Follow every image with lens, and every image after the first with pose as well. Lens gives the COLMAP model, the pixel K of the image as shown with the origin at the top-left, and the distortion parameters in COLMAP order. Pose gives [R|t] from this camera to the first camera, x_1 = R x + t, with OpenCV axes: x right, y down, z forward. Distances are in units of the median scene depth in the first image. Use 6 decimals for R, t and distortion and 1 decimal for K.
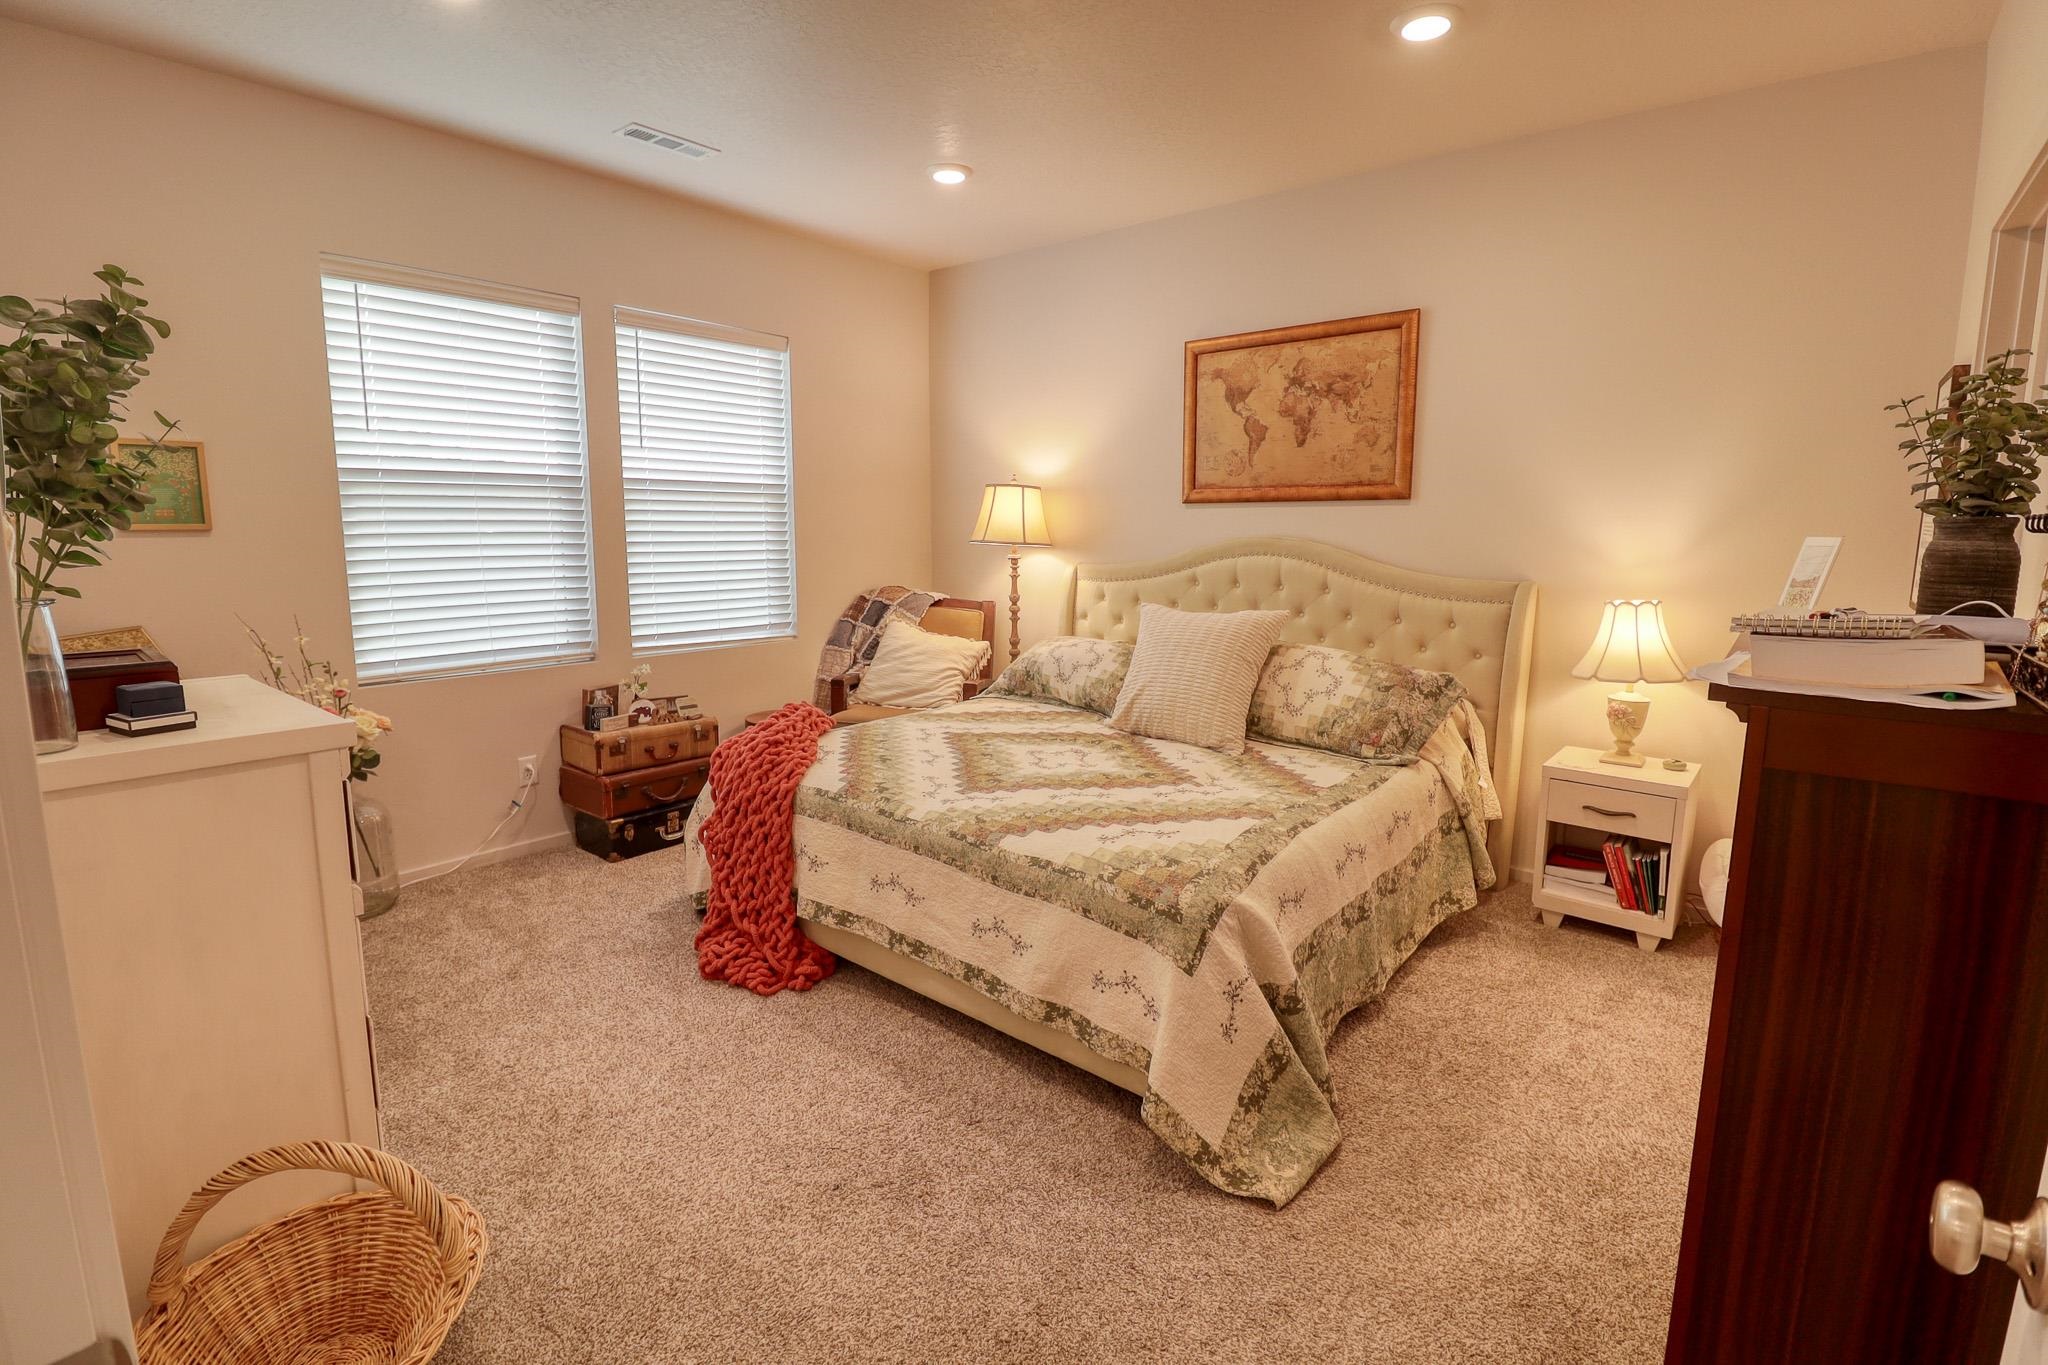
lens RADIAL K [[951.0, 0, 1011.7], [0, 951.0, 670.6], [0, 0, 1]] dist [-0.002923, 0.000076]
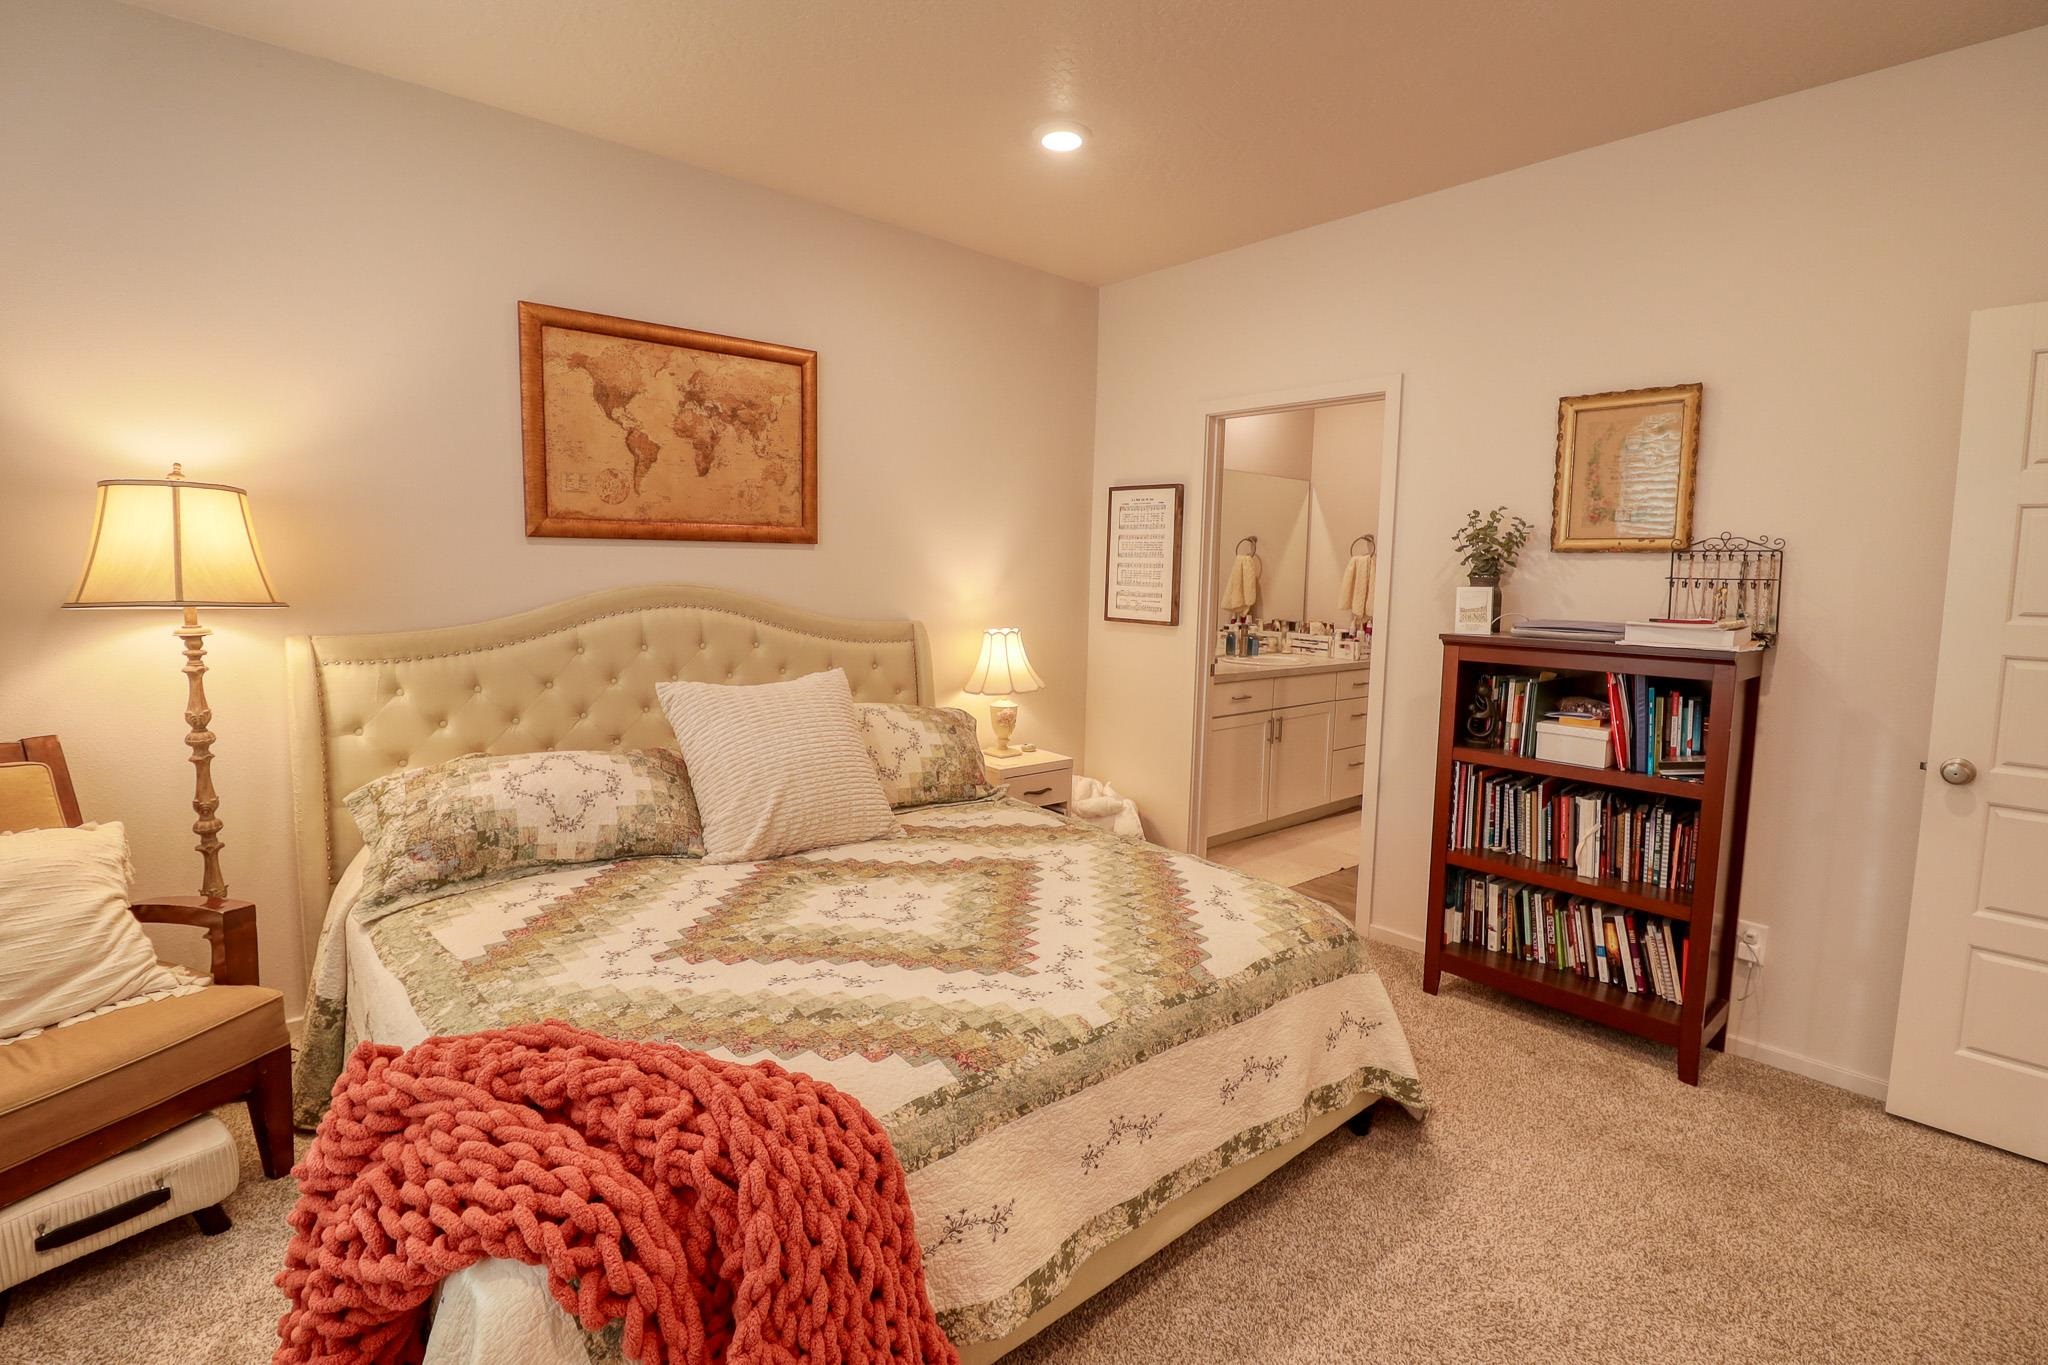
lens RADIAL K [[951.0, 0, 1024.4], [0, 951.0, 663.6], [0, 0, 1]] dist [-0.002923, 0.000076]
pose [[0.142245, -0.101208, 0.984644, -0.510915], [0.134746, 0.987479, 0.082033, -0.107068], [-0.980617, 0.121008, 0.154101, 0.635640]]
